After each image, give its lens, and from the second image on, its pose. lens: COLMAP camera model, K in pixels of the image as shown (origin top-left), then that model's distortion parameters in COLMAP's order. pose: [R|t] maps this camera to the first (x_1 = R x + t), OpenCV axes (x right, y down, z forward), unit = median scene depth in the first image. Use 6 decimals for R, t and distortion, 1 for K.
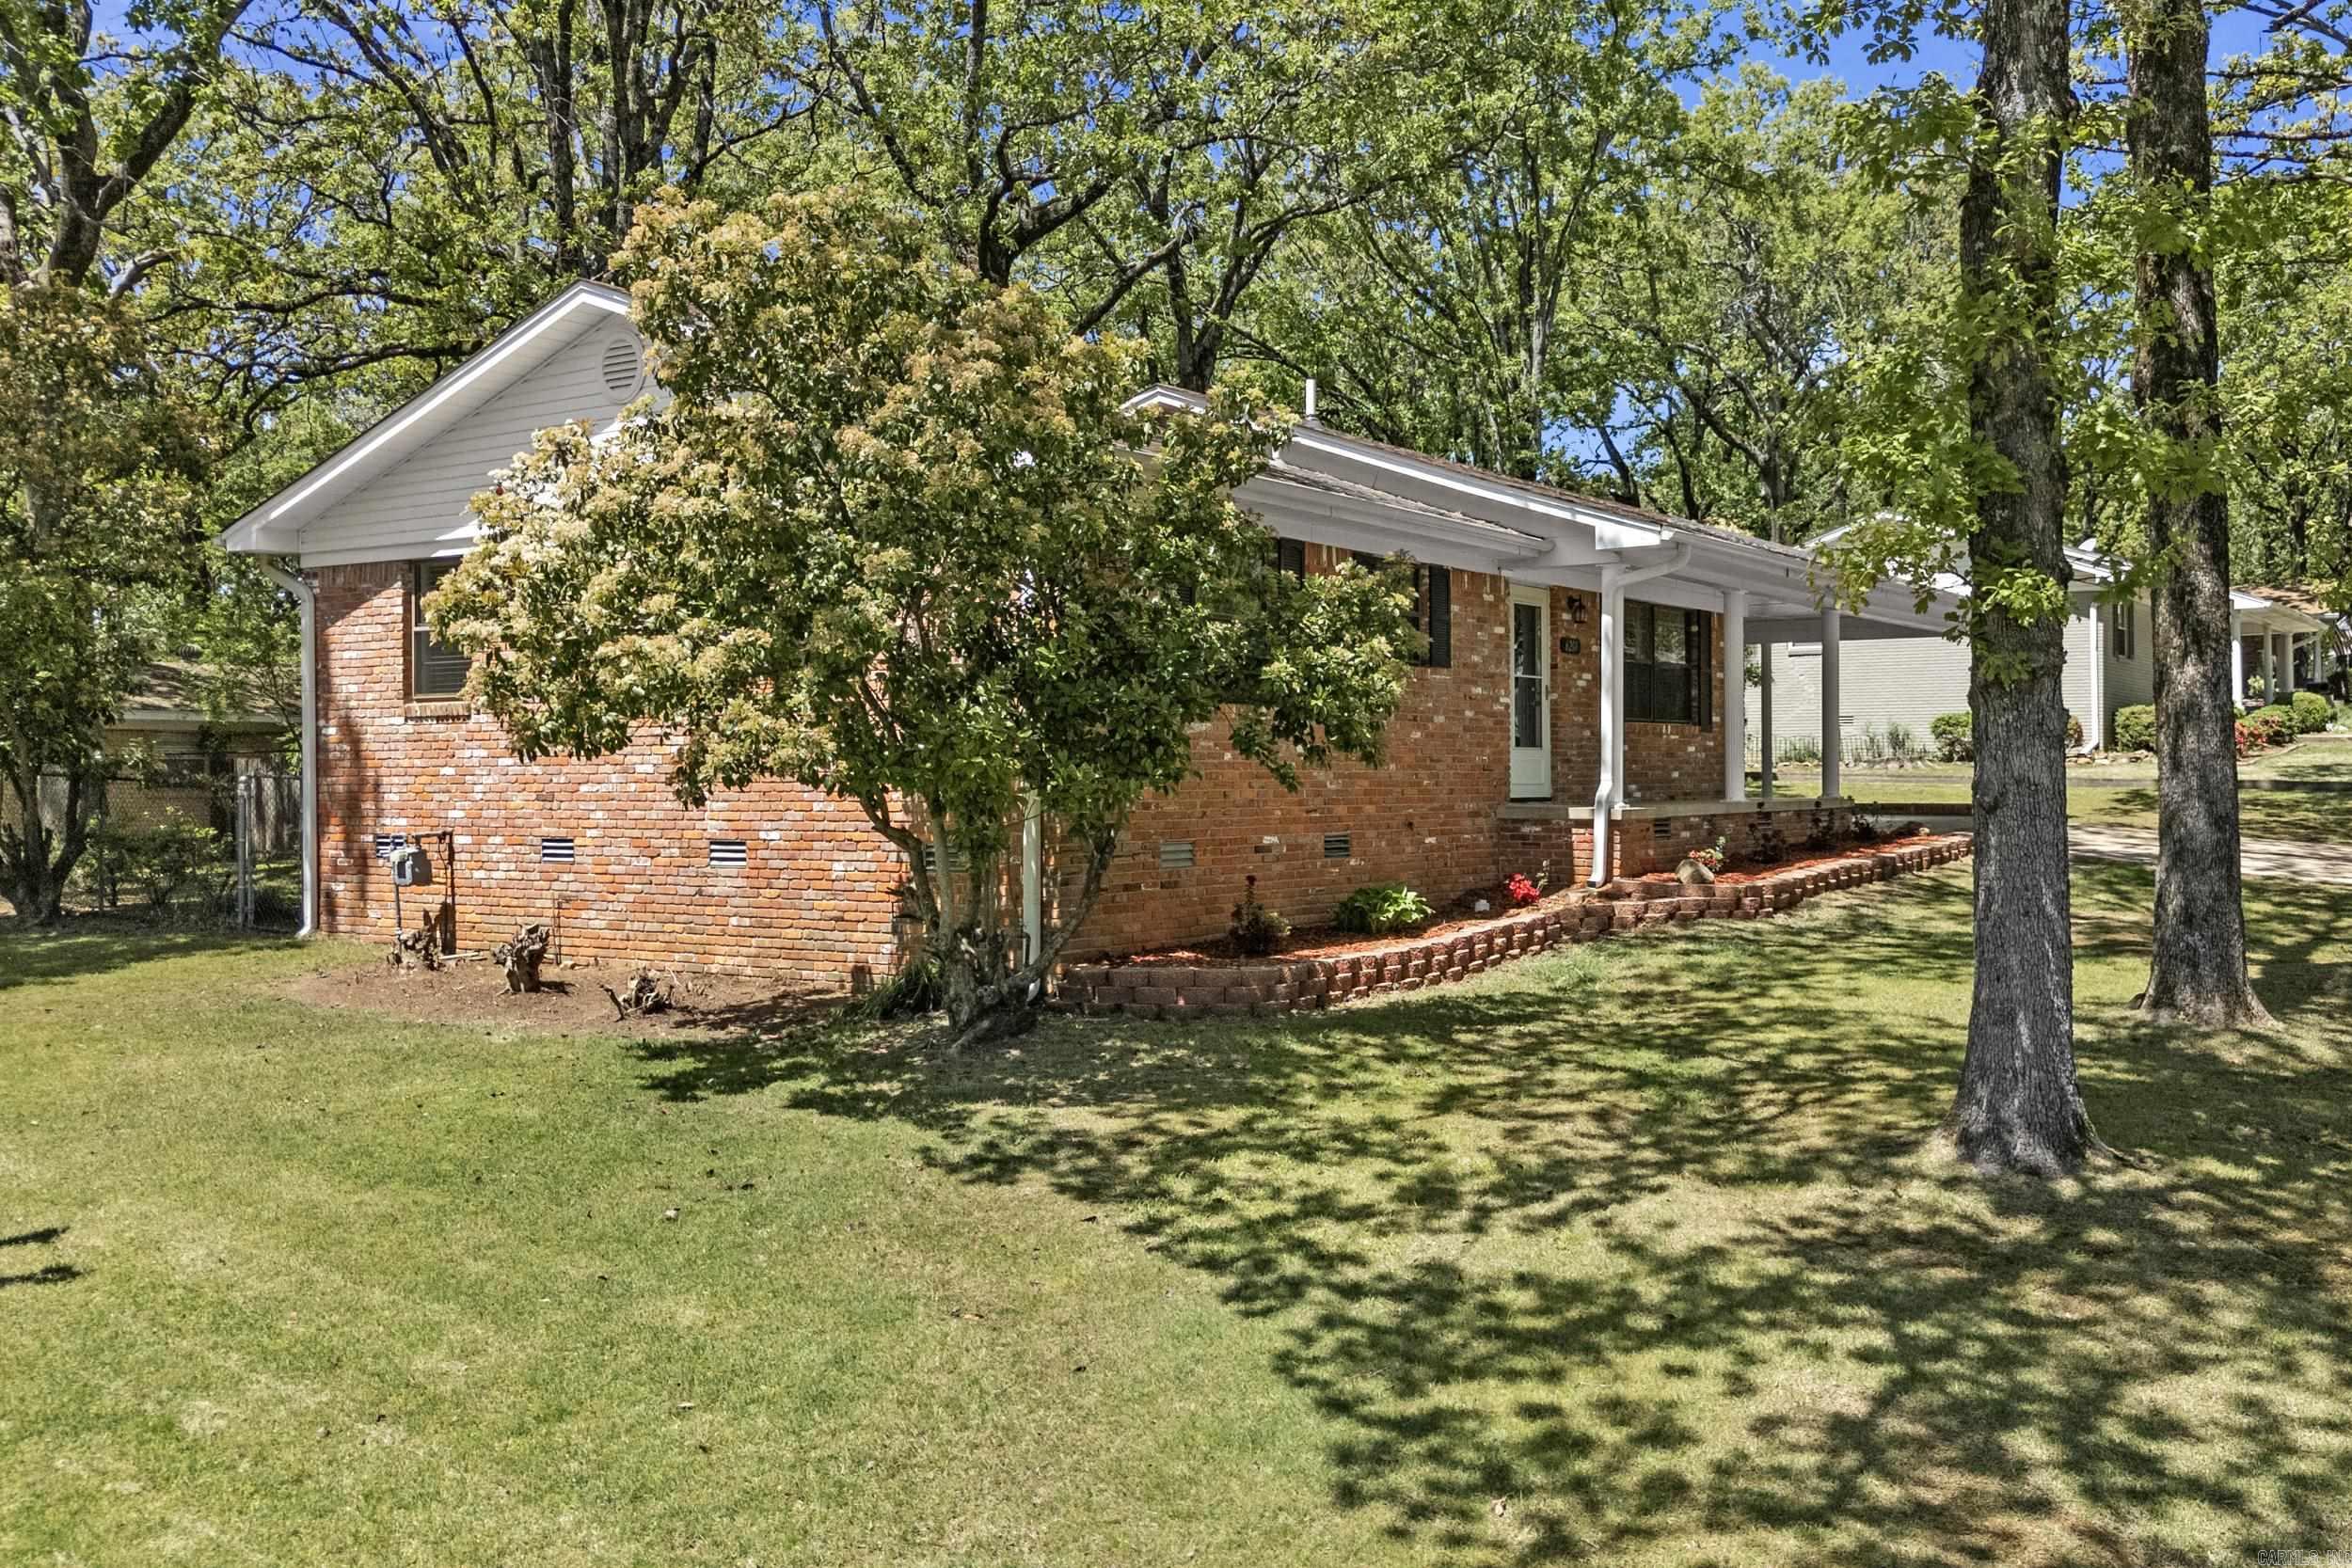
lens RADIAL K [[1959.3, 0, 1190.2], [0, 1959.3, 782.2], [0, 0, 1]] dist [0.030914, -0.006273]
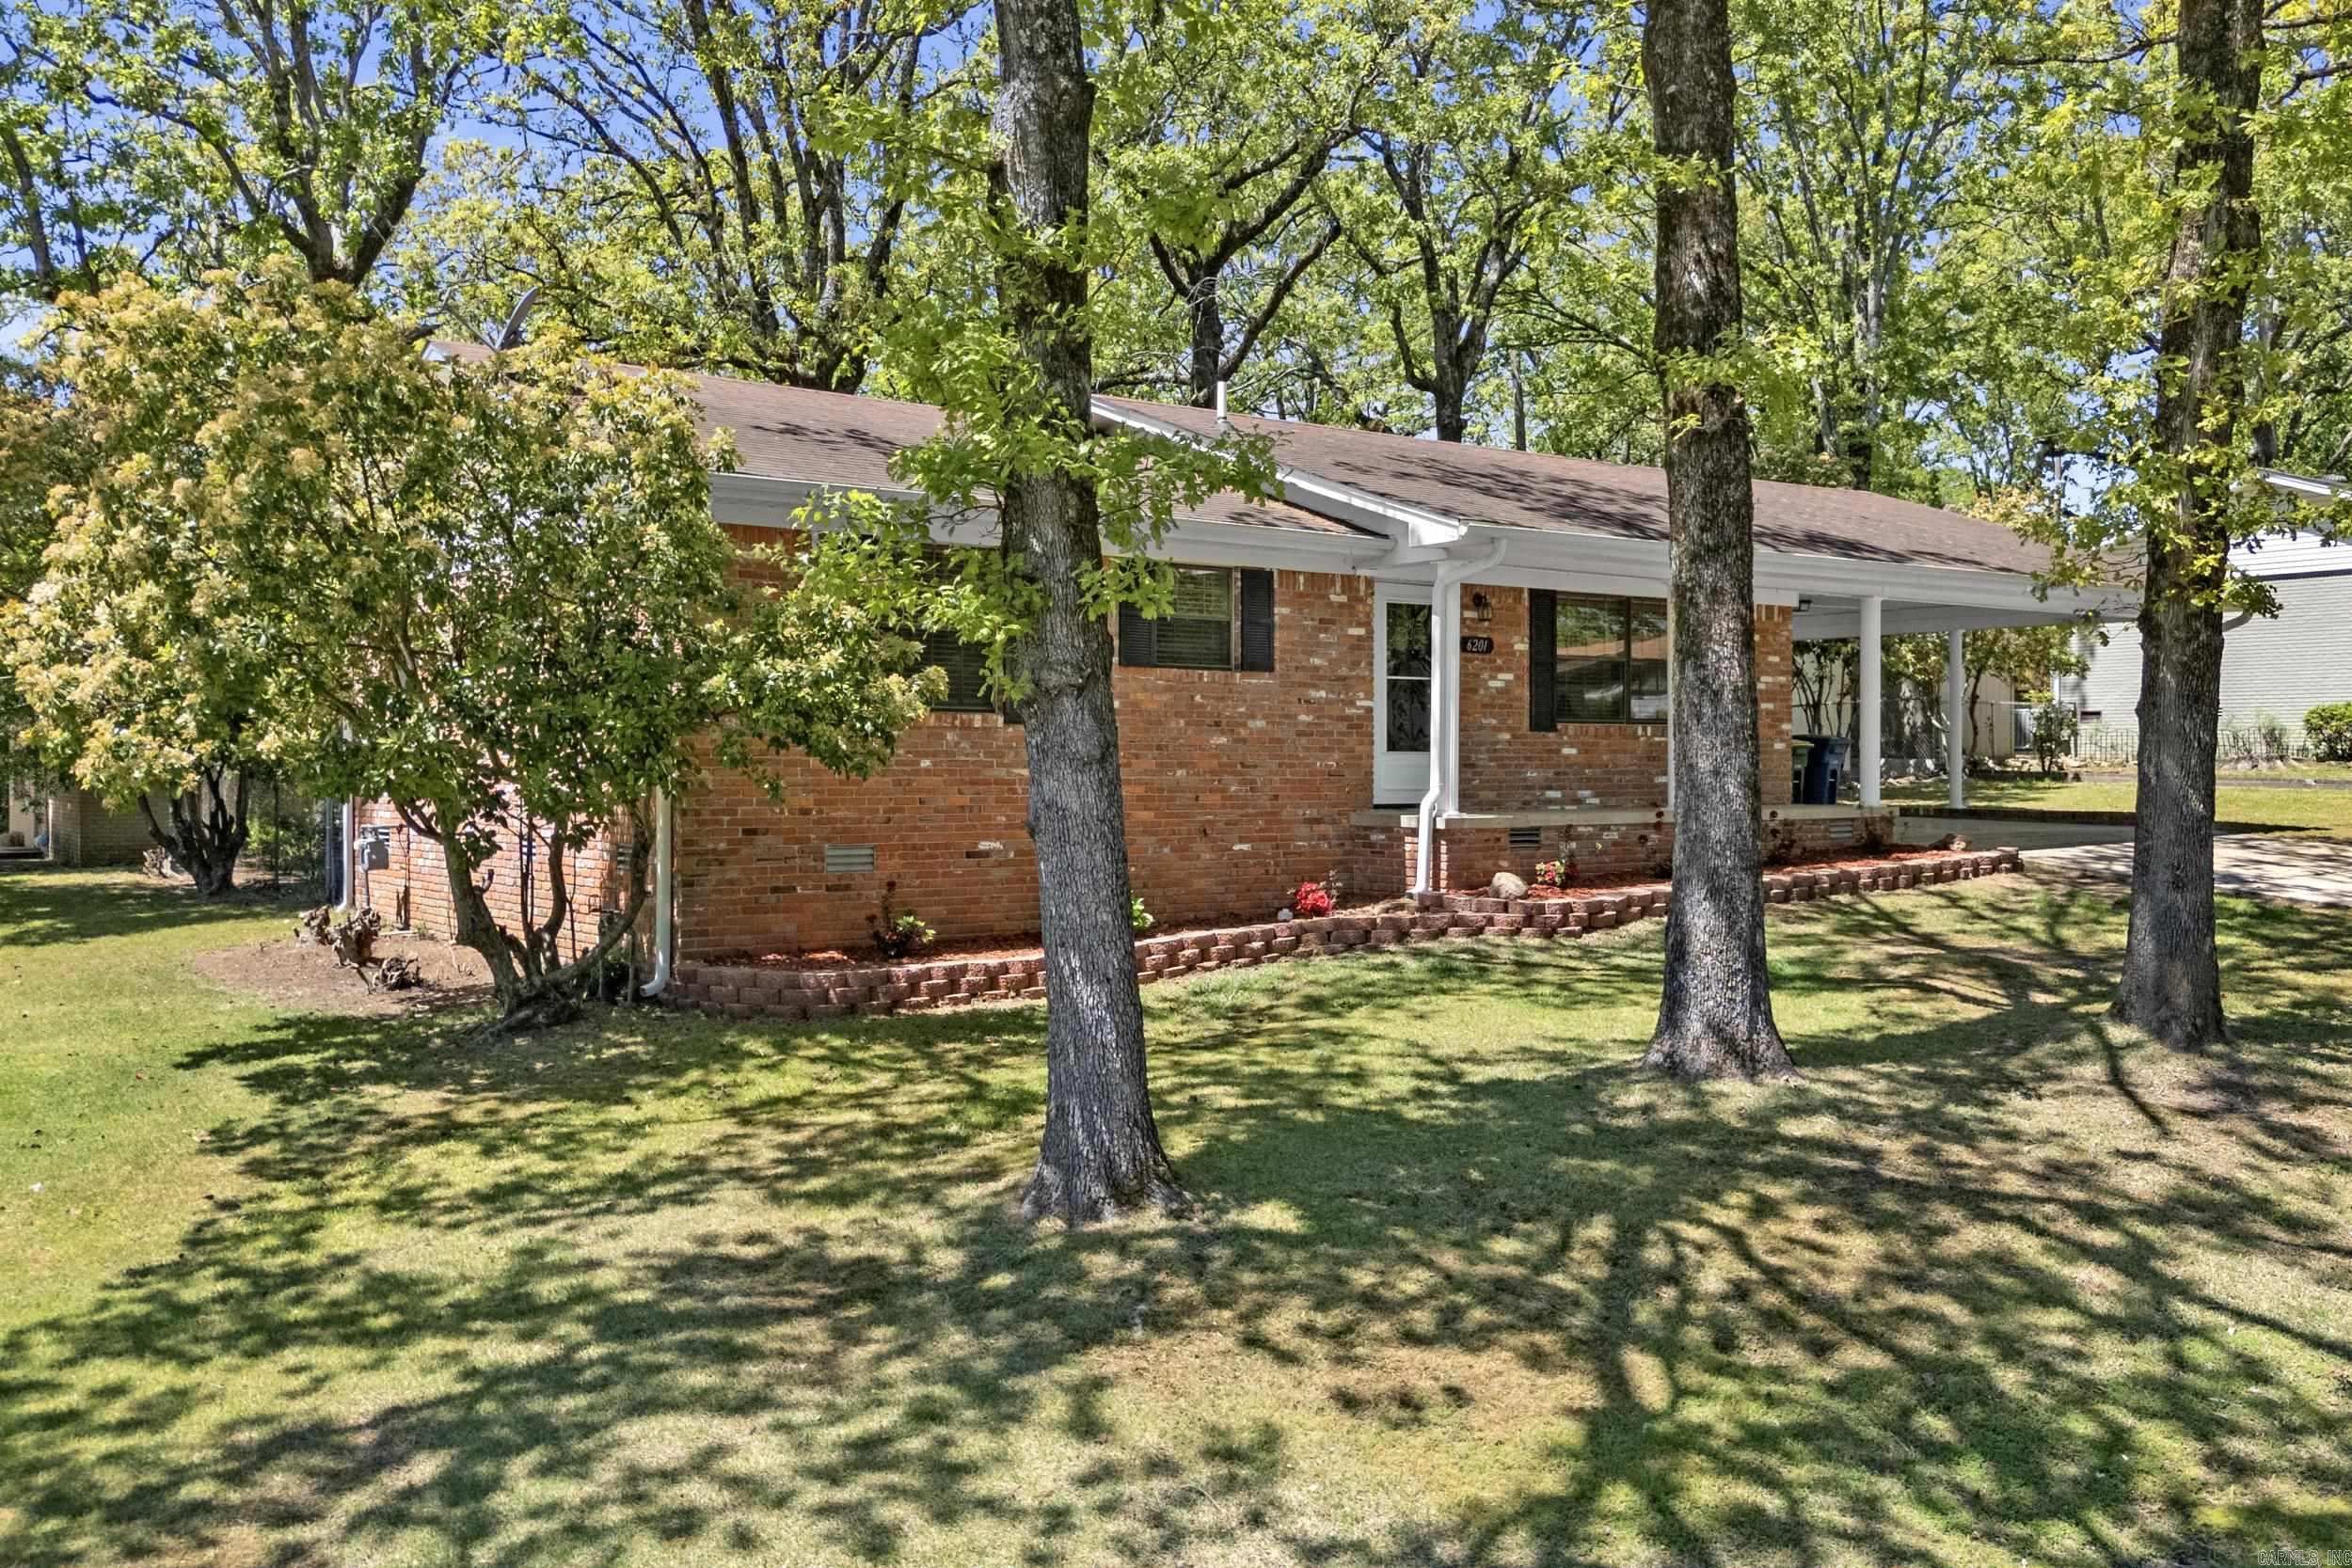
lens RADIAL K [[1959.3, 0, 1179.3], [0, 1959.3, 778.2], [0, 0, 1]] dist [0.030914, -0.006273]
pose [[0.952476, 0.006621, -0.304541, 0.881316], [-0.005698, 0.999976, 0.003921, -0.019392], [0.304559, -0.002000, 0.952491, 0.120861]]
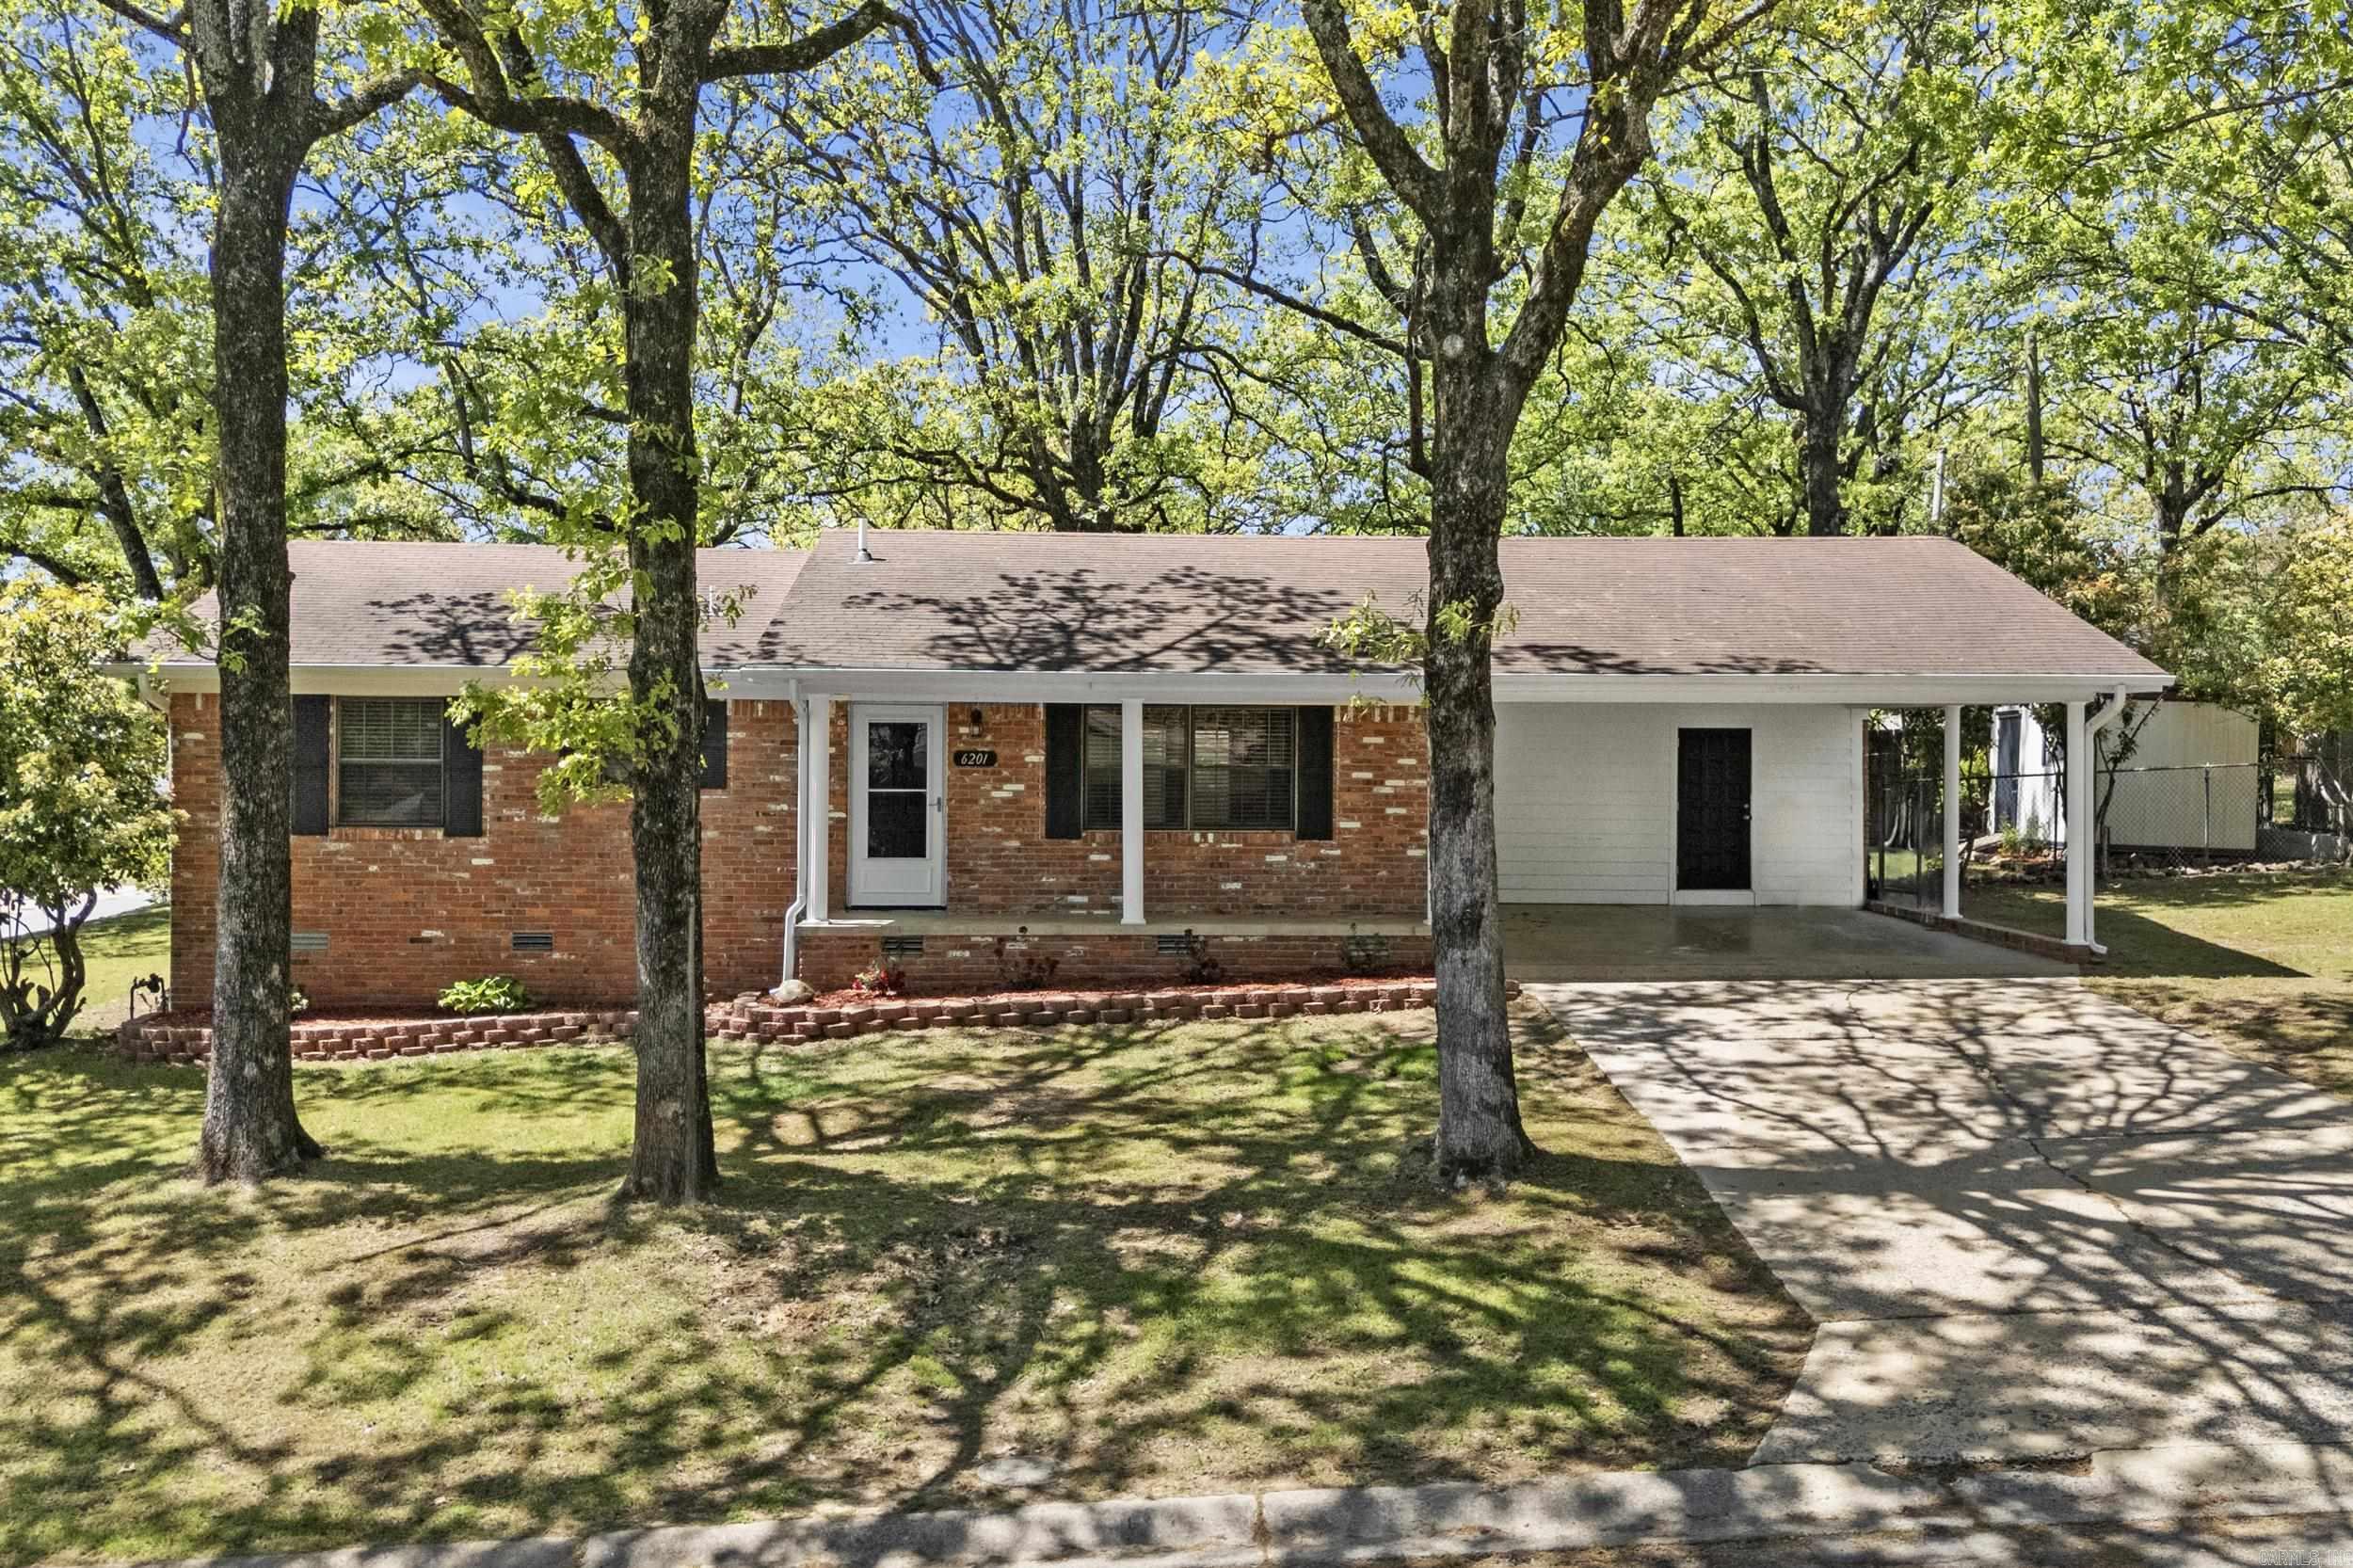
lens RADIAL K [[1960.3, 0, 1185.4], [0, 1960.3, 782.9], [0, 0, 1]] dist [0.030914, -0.006273]
pose [[0.680315, 0.024624, -0.732506, 2.613606], [-0.013982, 0.999690, 0.020619, -0.202924], [0.732786, -0.003785, 0.680448, 0.962195]]
